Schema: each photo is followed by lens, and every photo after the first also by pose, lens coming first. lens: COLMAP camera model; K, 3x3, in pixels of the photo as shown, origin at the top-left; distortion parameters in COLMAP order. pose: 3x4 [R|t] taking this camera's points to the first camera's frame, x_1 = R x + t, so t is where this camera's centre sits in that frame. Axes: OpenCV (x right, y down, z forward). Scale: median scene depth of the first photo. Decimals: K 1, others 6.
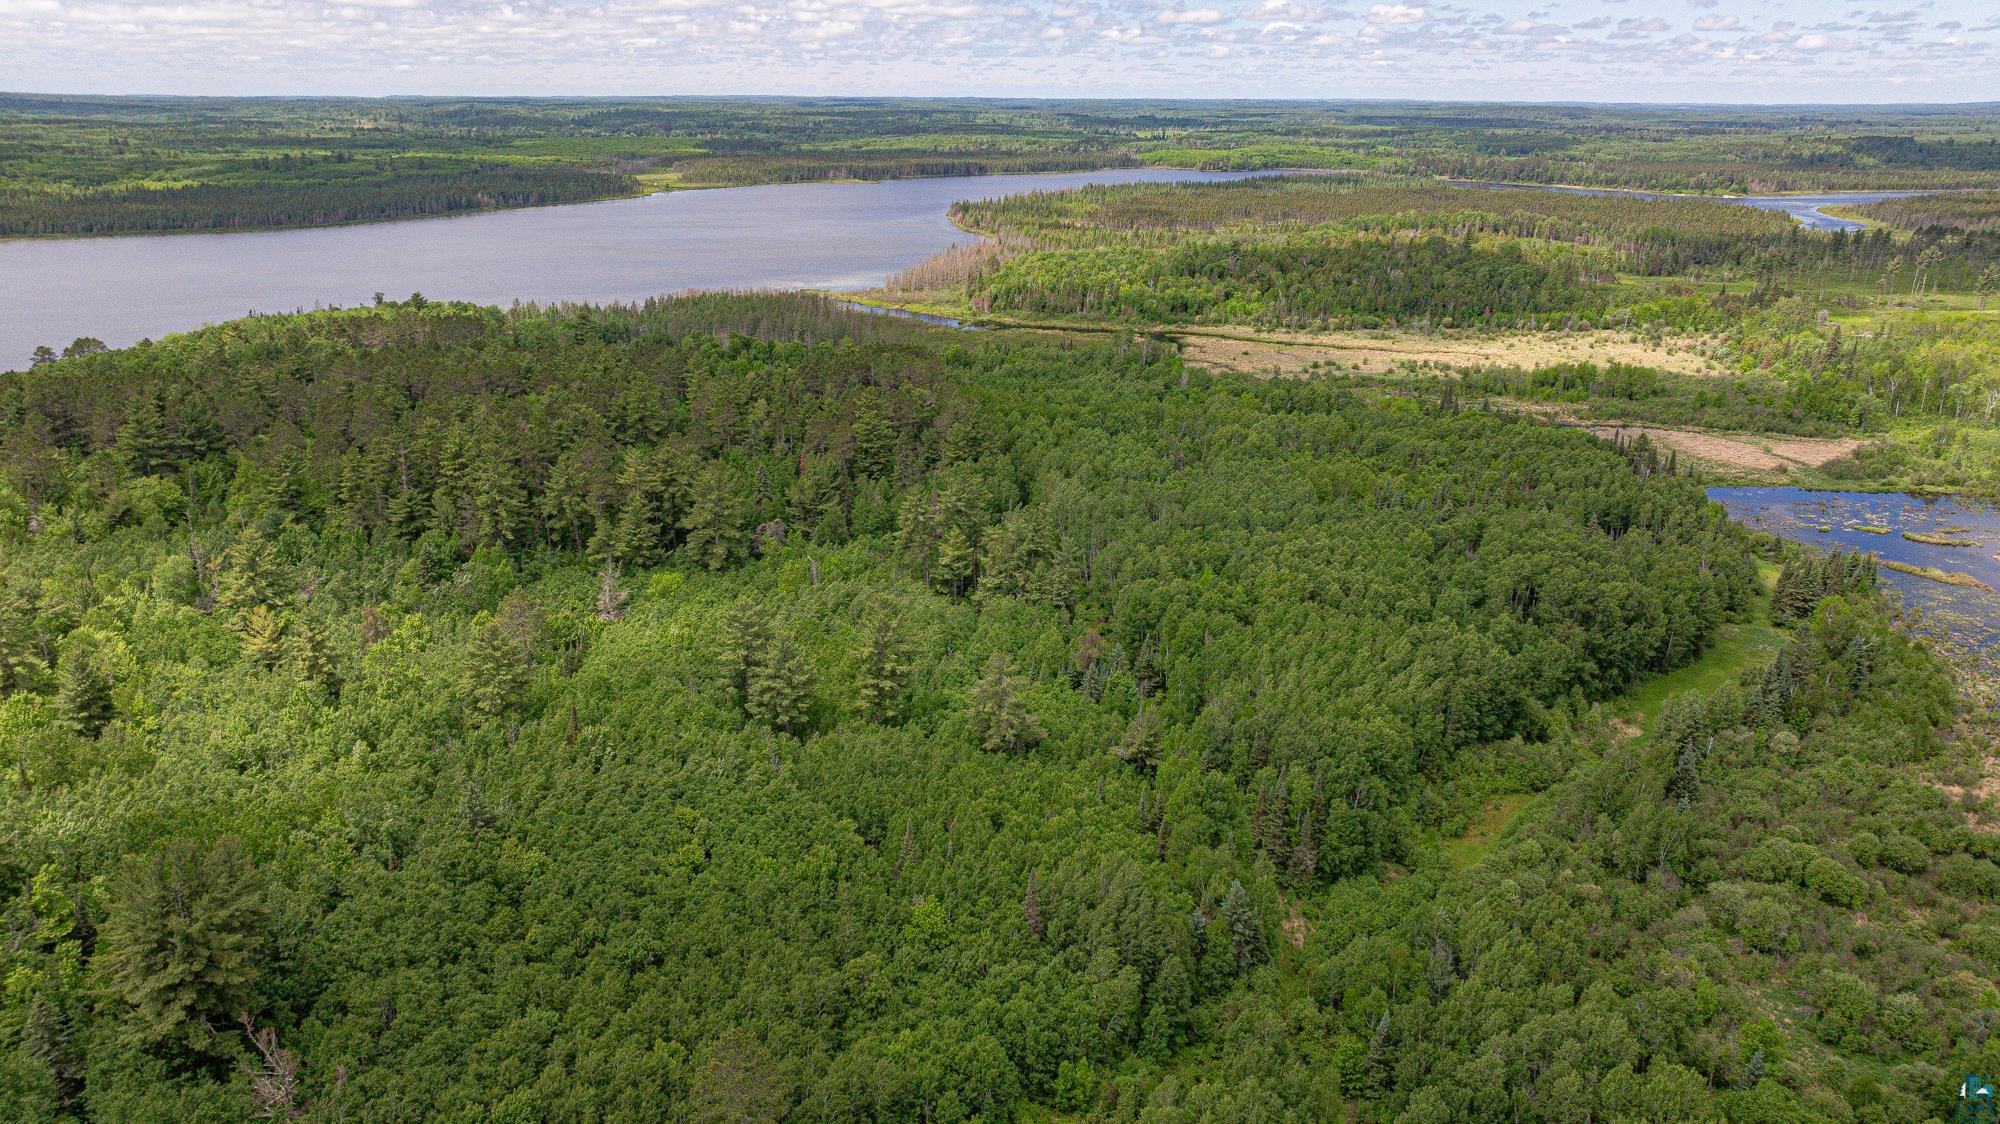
lens RADIAL K [[1407.6, 0, 1011.0], [0, 1407.6, 559.1], [0, 0, 1]] dist [-0.098571, 0.110321]
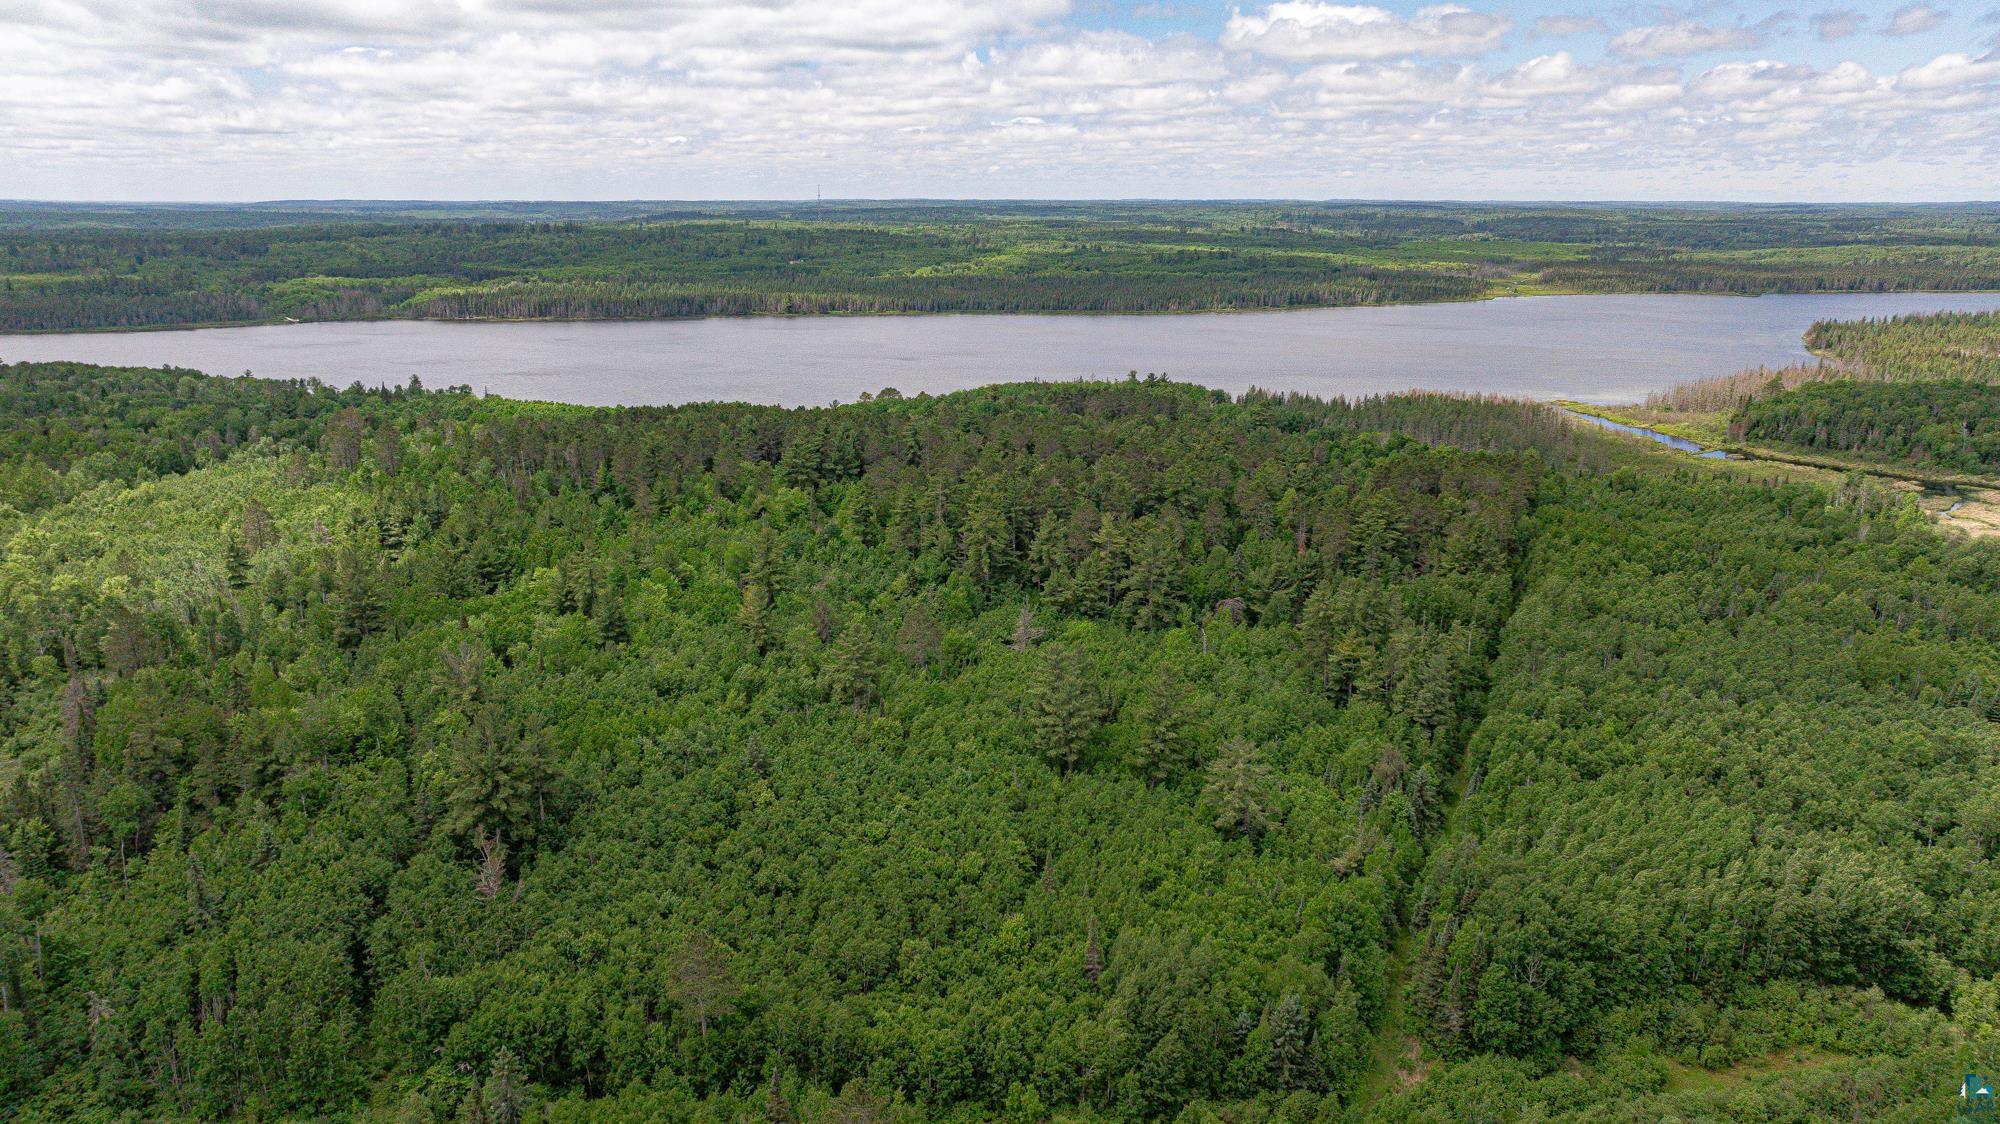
lens RADIAL K [[1361.4, 0, 1008.7], [0, 1361.4, 566.0], [0, 0, 1]] dist [-0.026780, 0.001154]
pose [[0.810543, 0.145673, -0.567273, 0.113206], [-0.178752, 0.983890, -0.002750, -0.007089], [0.557734, 0.103630, 0.823525, 0.014038]]
